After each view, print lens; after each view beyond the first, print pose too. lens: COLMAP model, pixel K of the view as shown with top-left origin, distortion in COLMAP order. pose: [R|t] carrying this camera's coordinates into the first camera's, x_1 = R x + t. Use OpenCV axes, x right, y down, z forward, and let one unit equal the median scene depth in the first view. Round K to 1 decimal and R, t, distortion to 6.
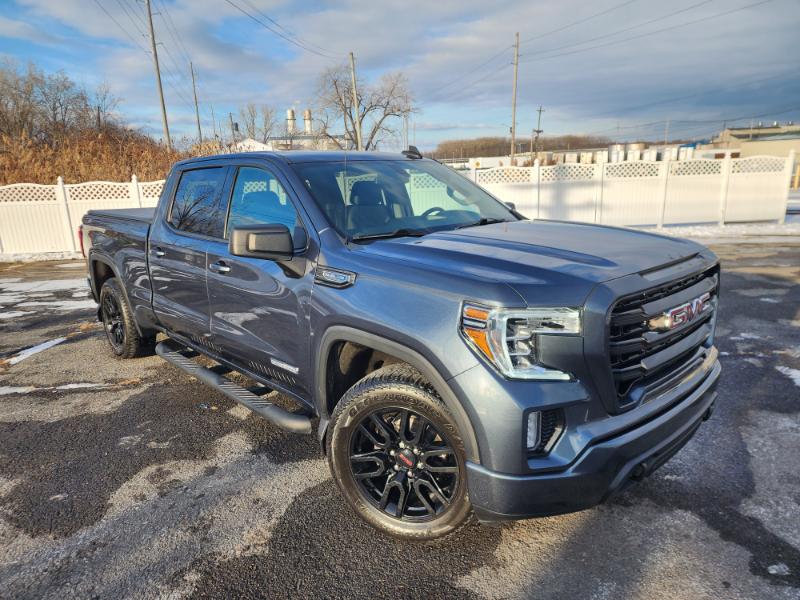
lens RADIAL K [[528.4, 0, 392.2], [0, 528.4, 301.1], [0, 0, 1]] dist [0.081738, -0.067650]
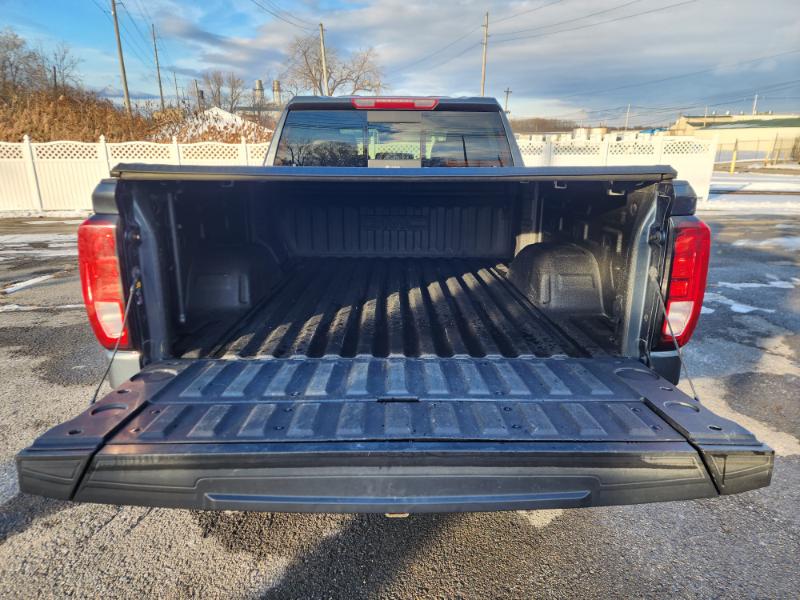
lens RADIAL K [[528.4, 0, 407.0], [0, 528.4, 294.4], [0, 0, 1]] dist [0.081738, -0.067650]
pose [[0.996436, 0.009303, 0.083841, 0.012952], [-0.011688, 0.999540, 0.028003, 0.030968], [-0.083542, -0.028883, 0.996086, -0.077057]]
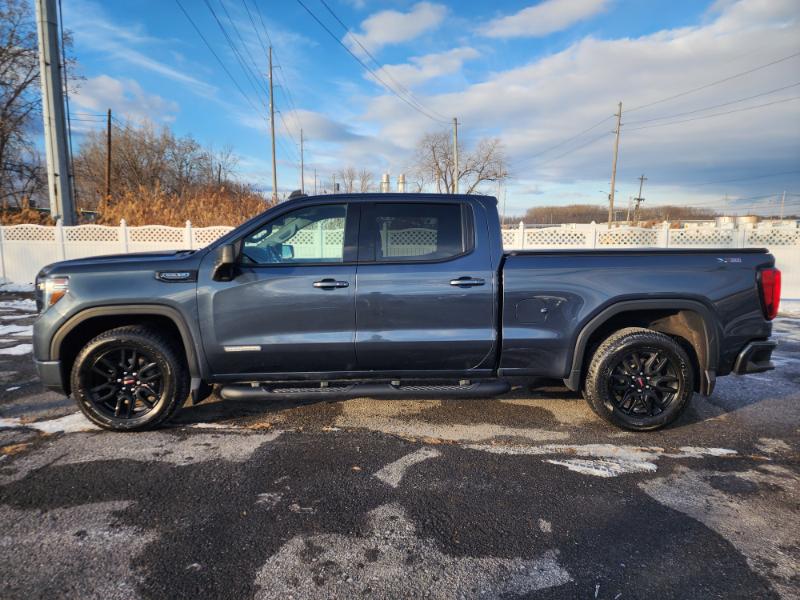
lens RADIAL K [[528.4, 0, 392.8], [0, 528.4, 295.5], [0, 0, 1]] dist [0.081738, -0.067650]
pose [[0.986670, 0.060387, -0.151118, -0.048788], [-0.078290, 0.990220, -0.115473, 0.006090], [0.142667, 0.125765, 0.981748, 0.041135]]
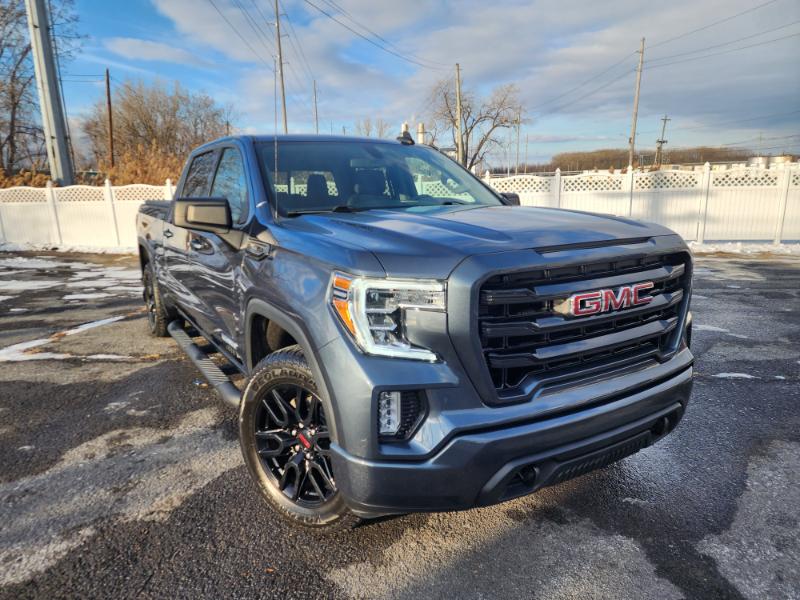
lens RADIAL K [[528.4, 0, 396.3], [0, 528.4, 297.3], [0, 0, 1]] dist [0.081738, -0.067650]
pose [[0.980521, 0.054259, -0.188771, 0.063678], [-0.059674, 0.997950, -0.023116, 0.009592], [0.187130, 0.033930, 0.981749, 0.015116]]
